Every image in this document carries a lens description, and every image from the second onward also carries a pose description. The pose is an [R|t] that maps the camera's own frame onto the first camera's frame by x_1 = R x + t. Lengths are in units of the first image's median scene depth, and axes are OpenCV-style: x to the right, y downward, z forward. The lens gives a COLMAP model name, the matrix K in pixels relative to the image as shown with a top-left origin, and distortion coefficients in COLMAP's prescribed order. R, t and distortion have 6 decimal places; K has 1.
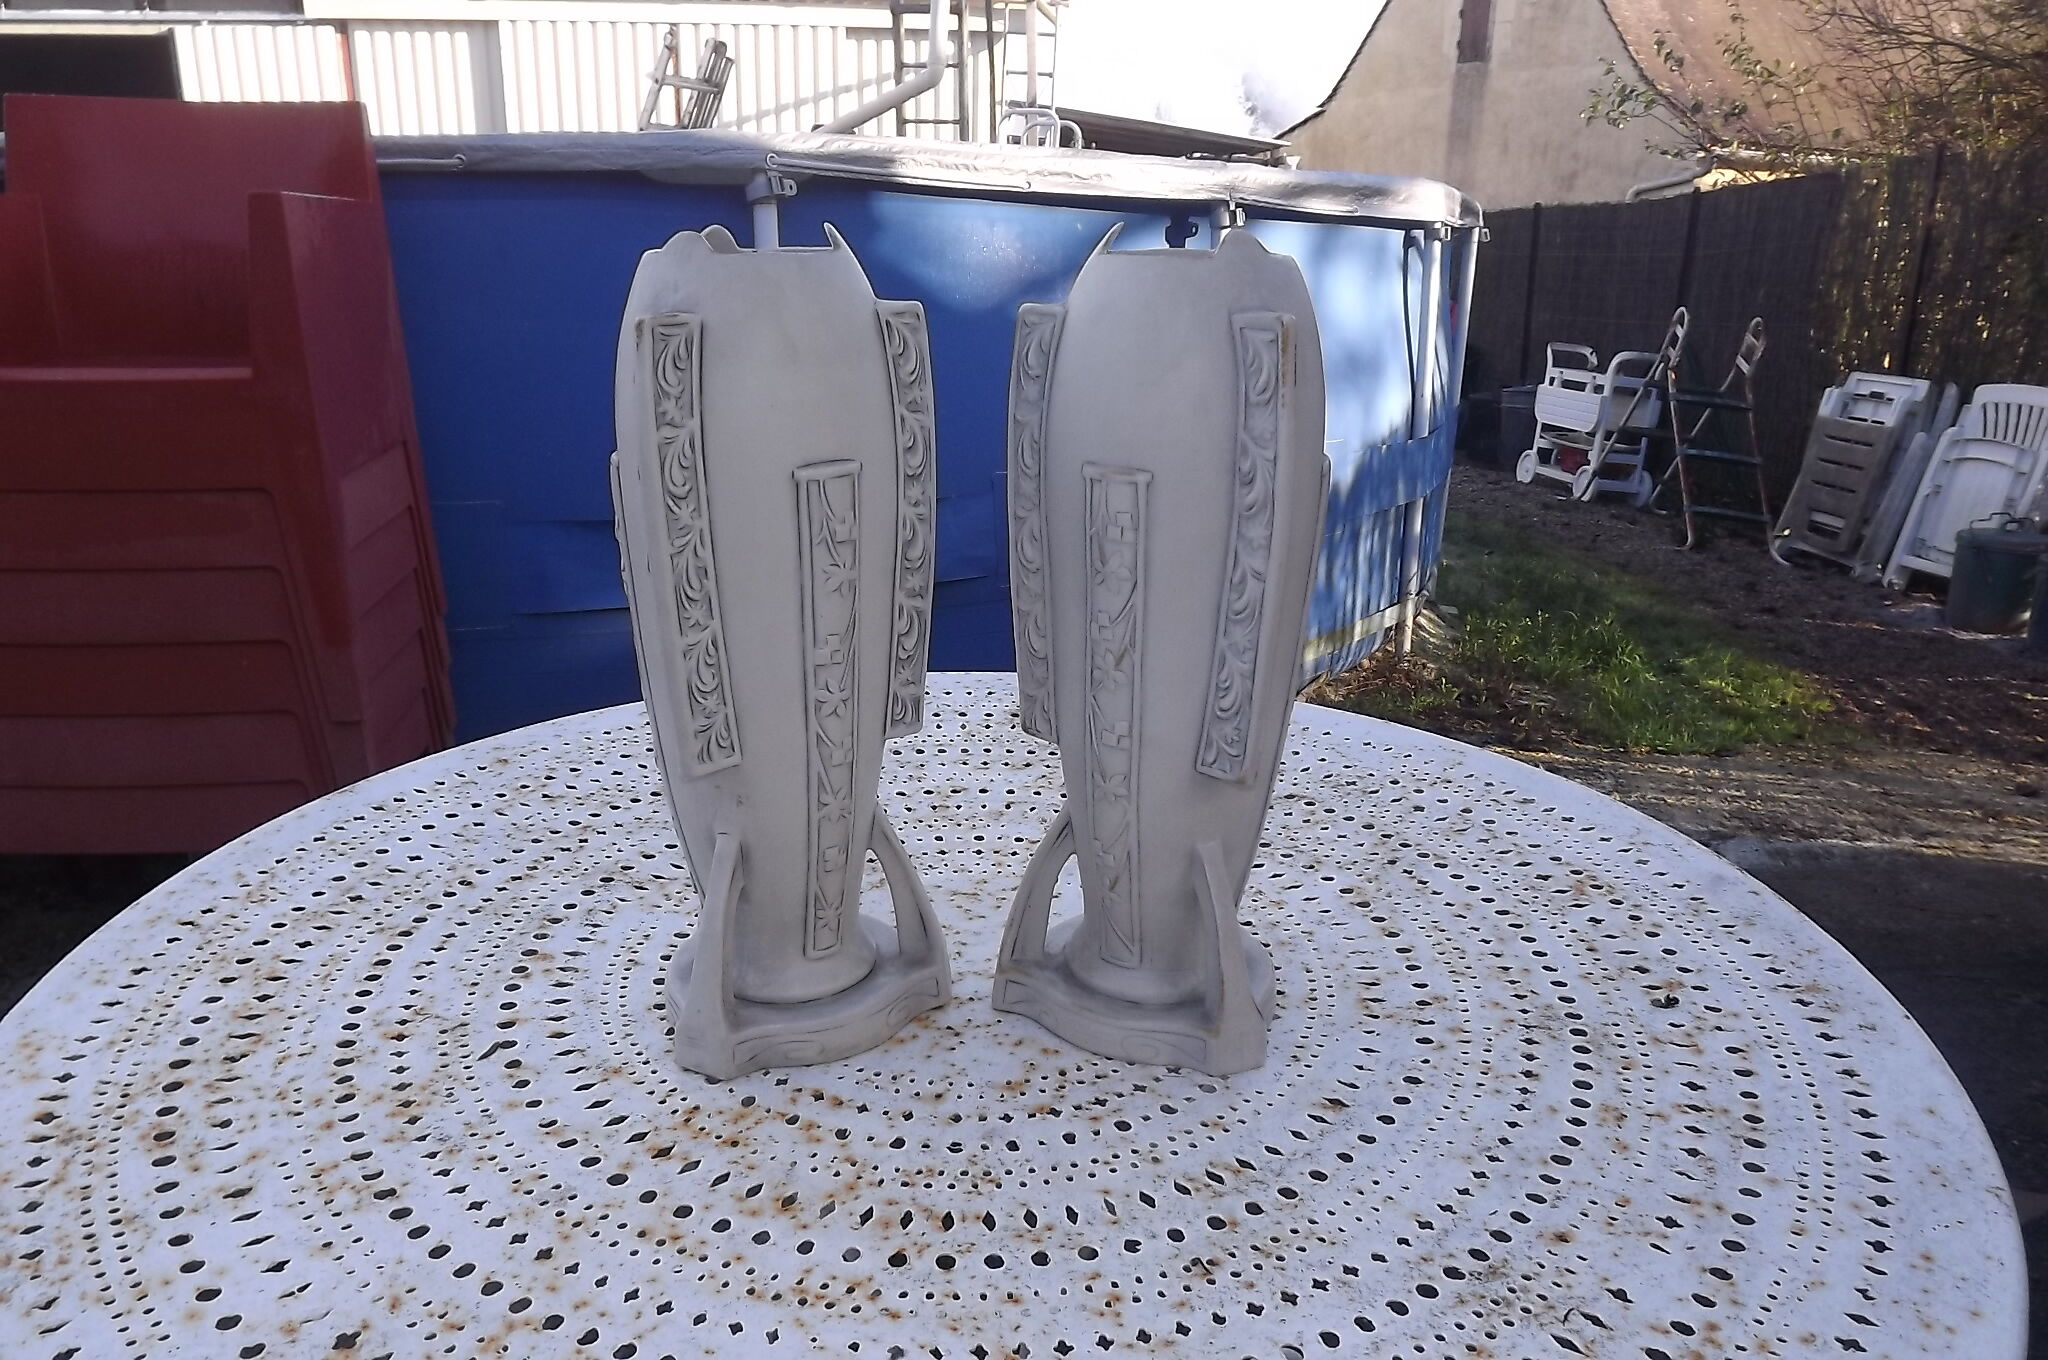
lens RADIAL K [[1504.5, 0, 1019.6], [0, 1504.5, 726.7], [0, 0, 1]] dist [-0.077932, 0.034134]
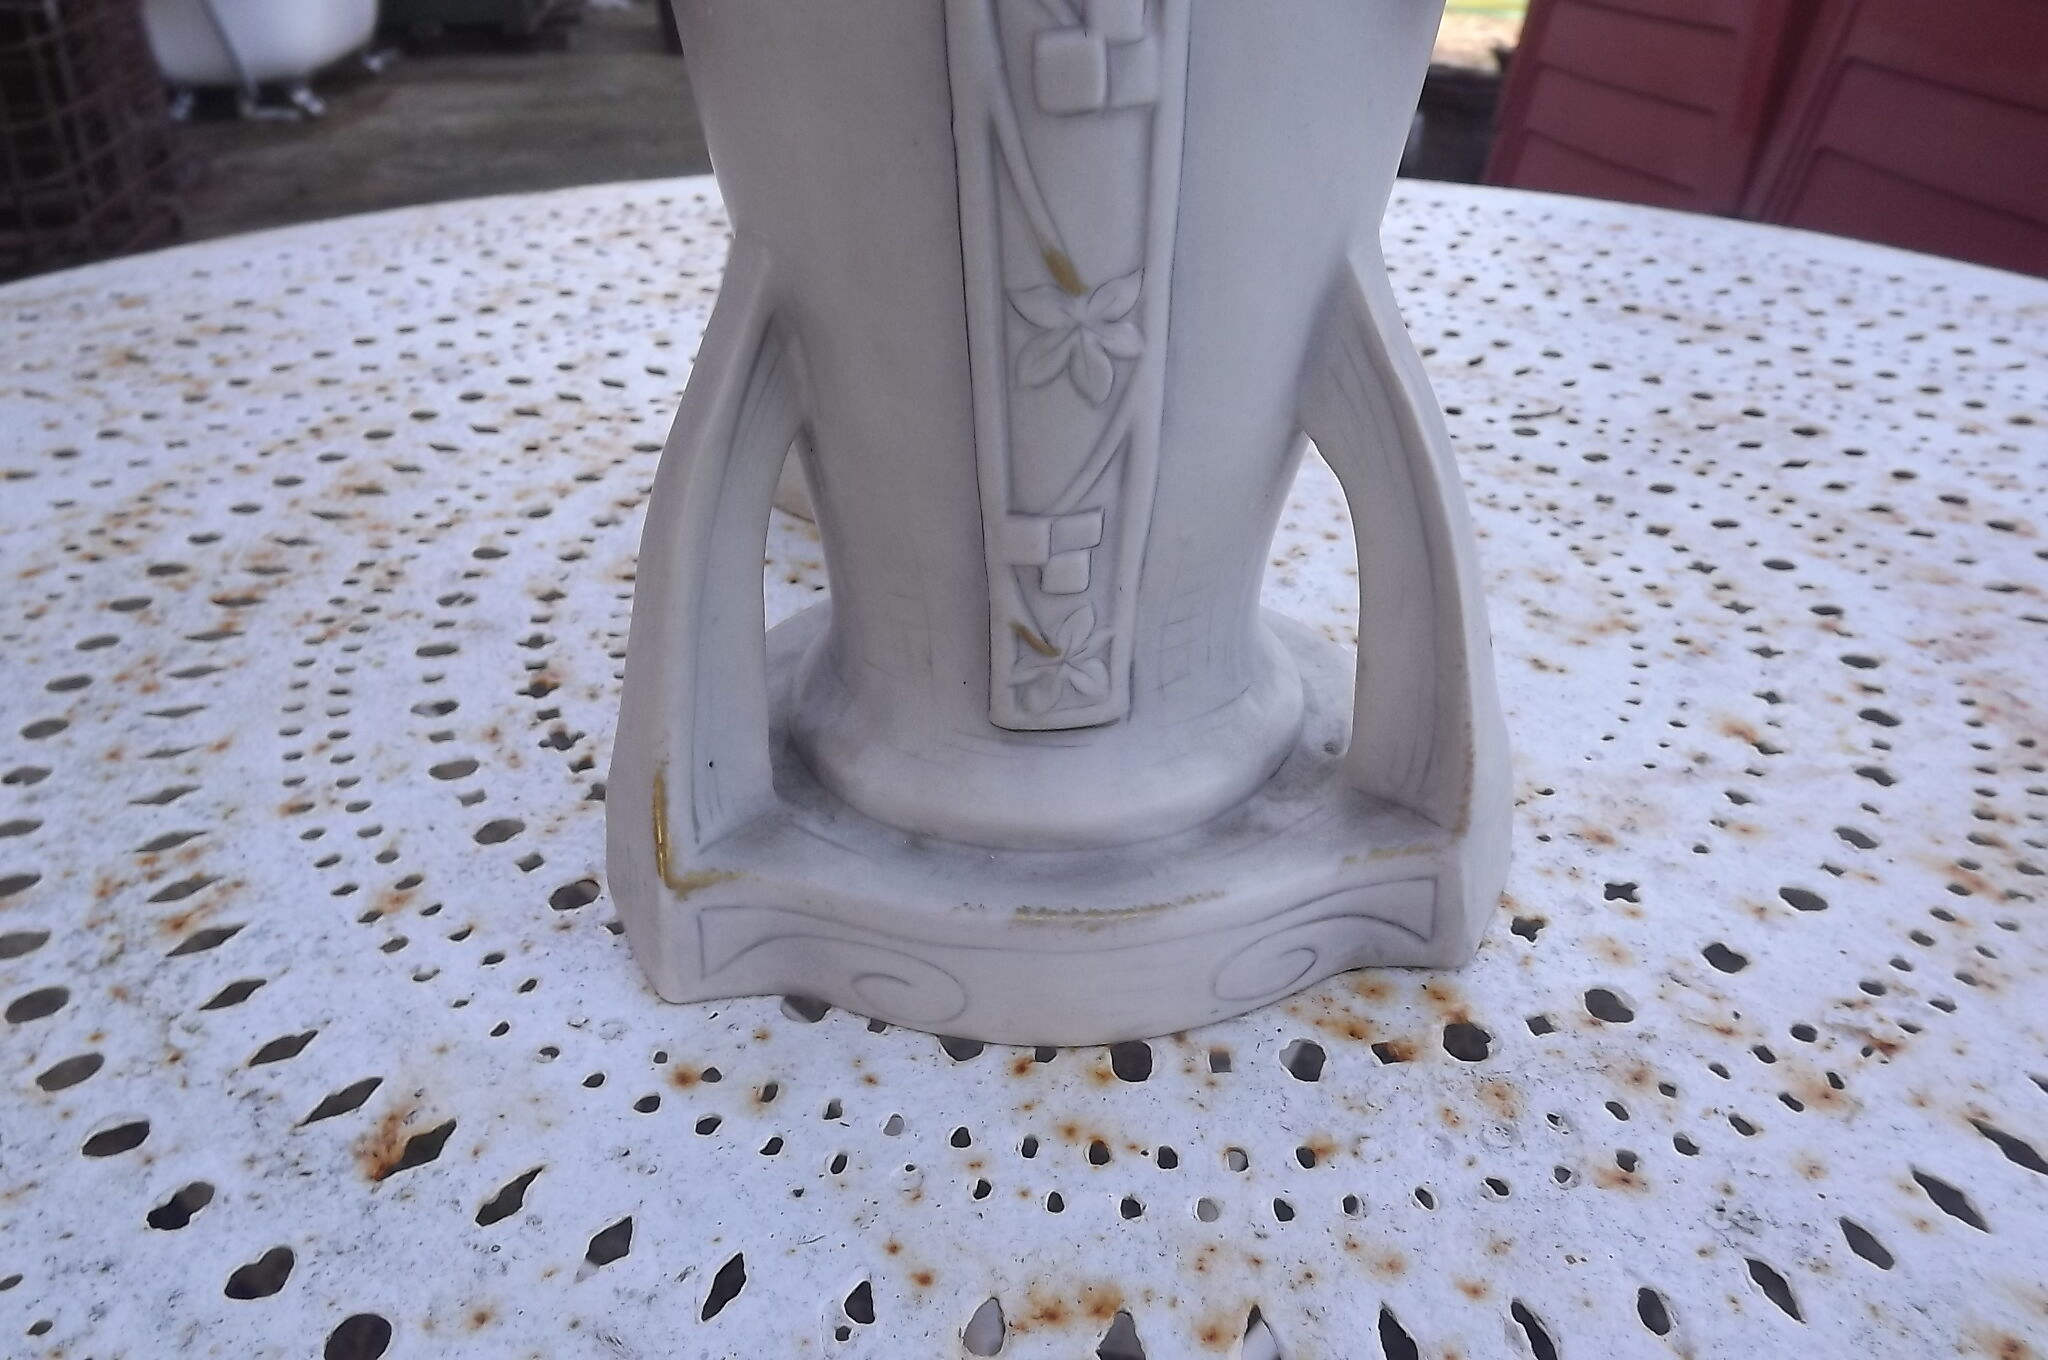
lens RADIAL K [[1504.5, 0, 1019.6], [0, 1504.5, 726.7], [0, 0, 1]] dist [-0.077932, 0.034134]
pose [[0.094813, 0.511588, -0.853984, 0.474689], [-0.362190, 0.816784, 0.449091, 0.007135], [0.927270, 0.266725, 0.262734, 1.108796]]
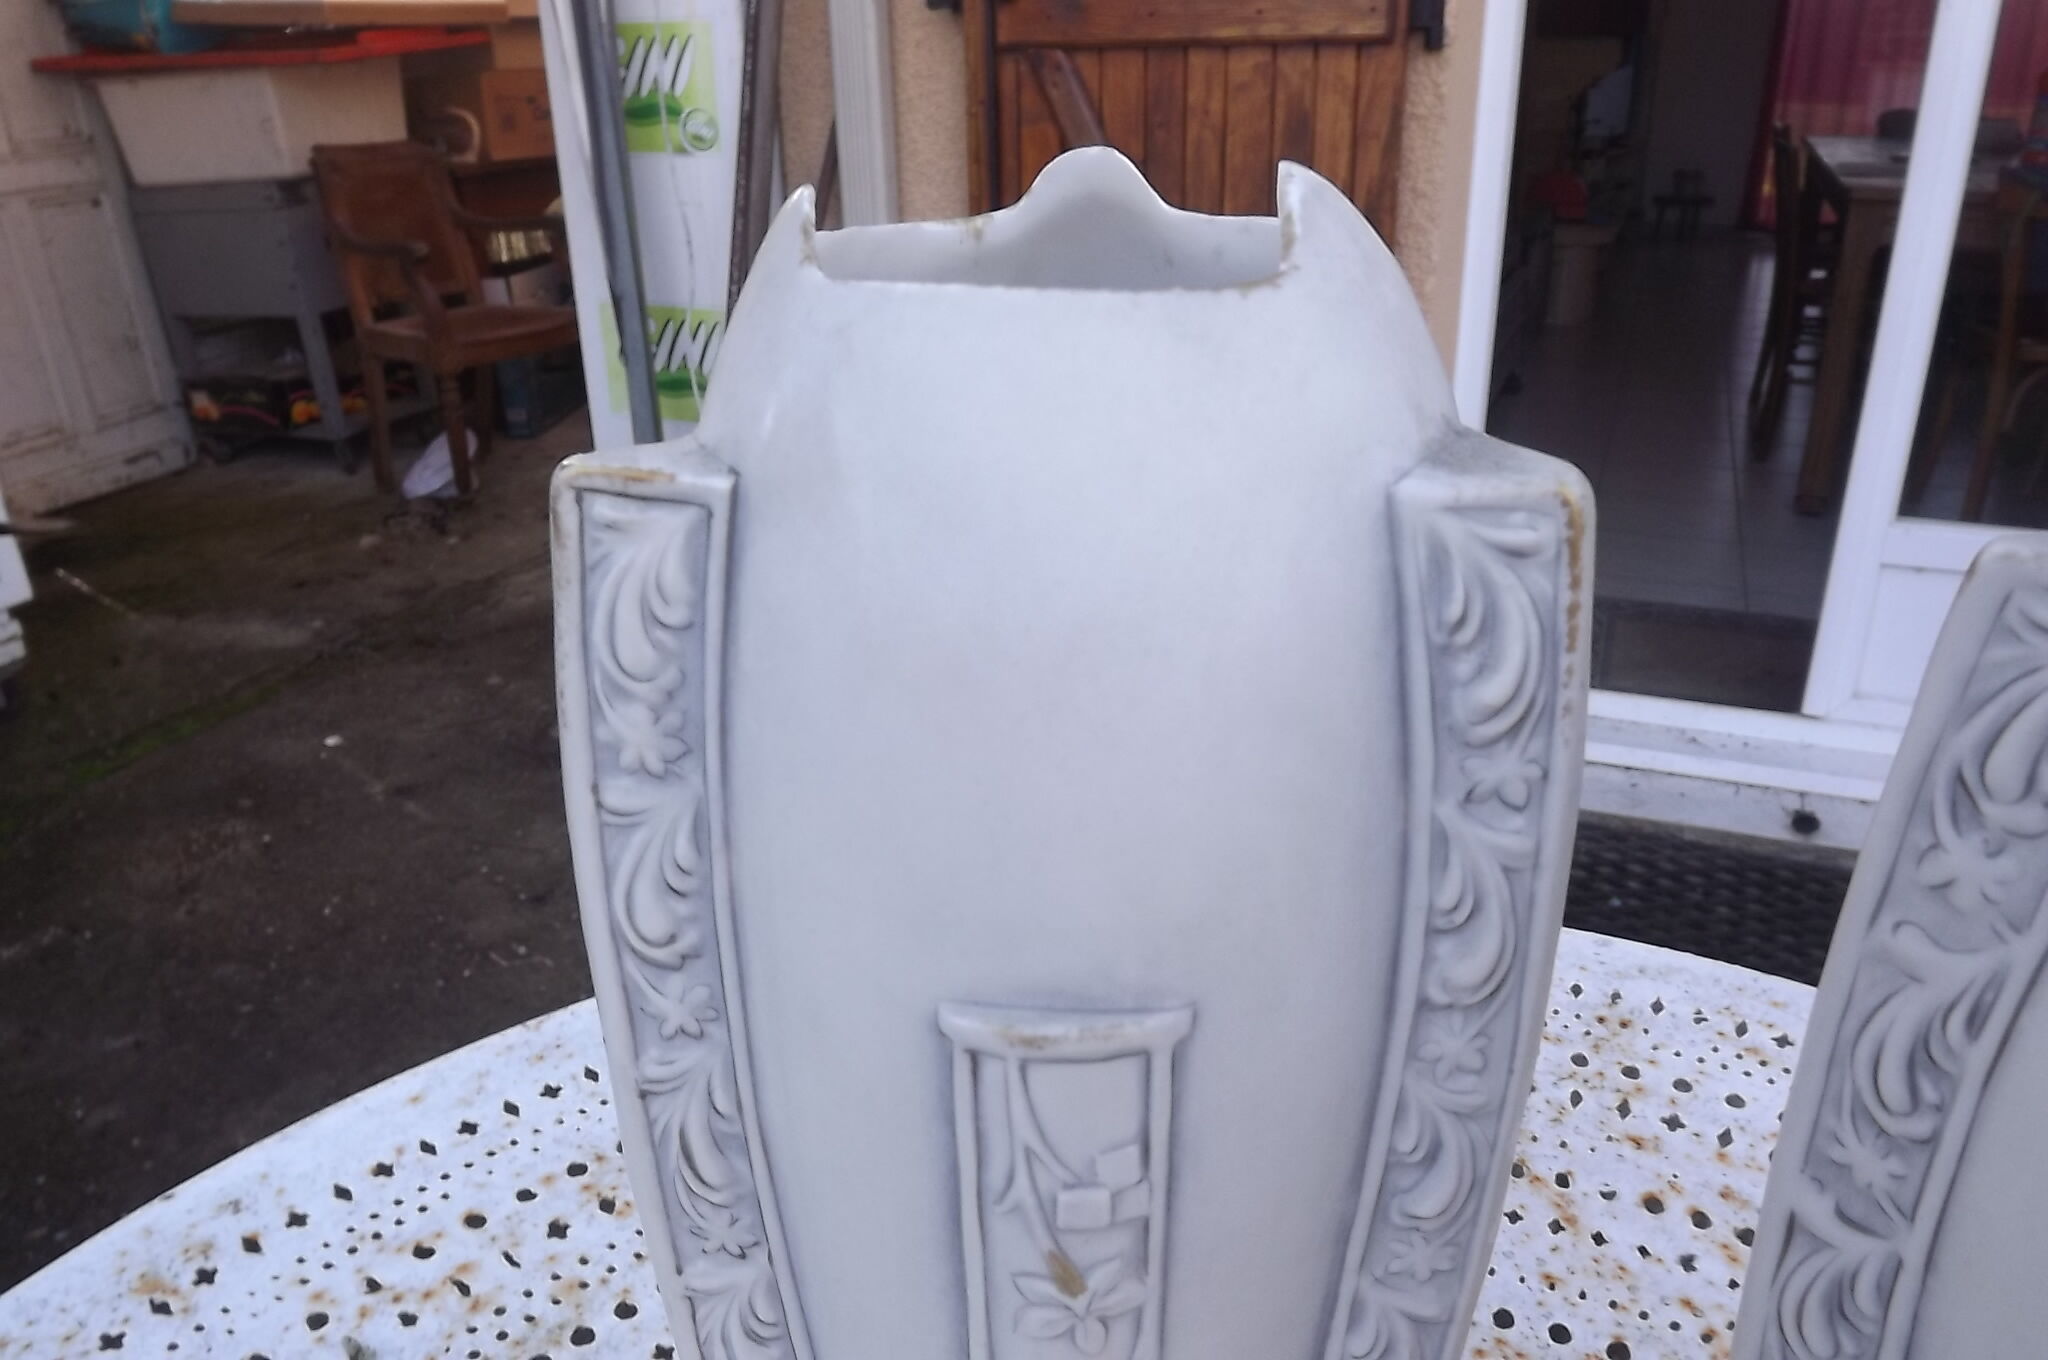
lens RADIAL K [[1482.3, 0, 1067.2], [0, 1482.3, 680.8], [0, 0, 1]] dist [-0.059150, 0.008464]
pose [[-0.889713, -0.187174, 0.416384, -0.040007], [0.154619, 0.734629, 0.660616, -0.471951], [-0.429538, 0.652140, -0.624668, 1.303463]]
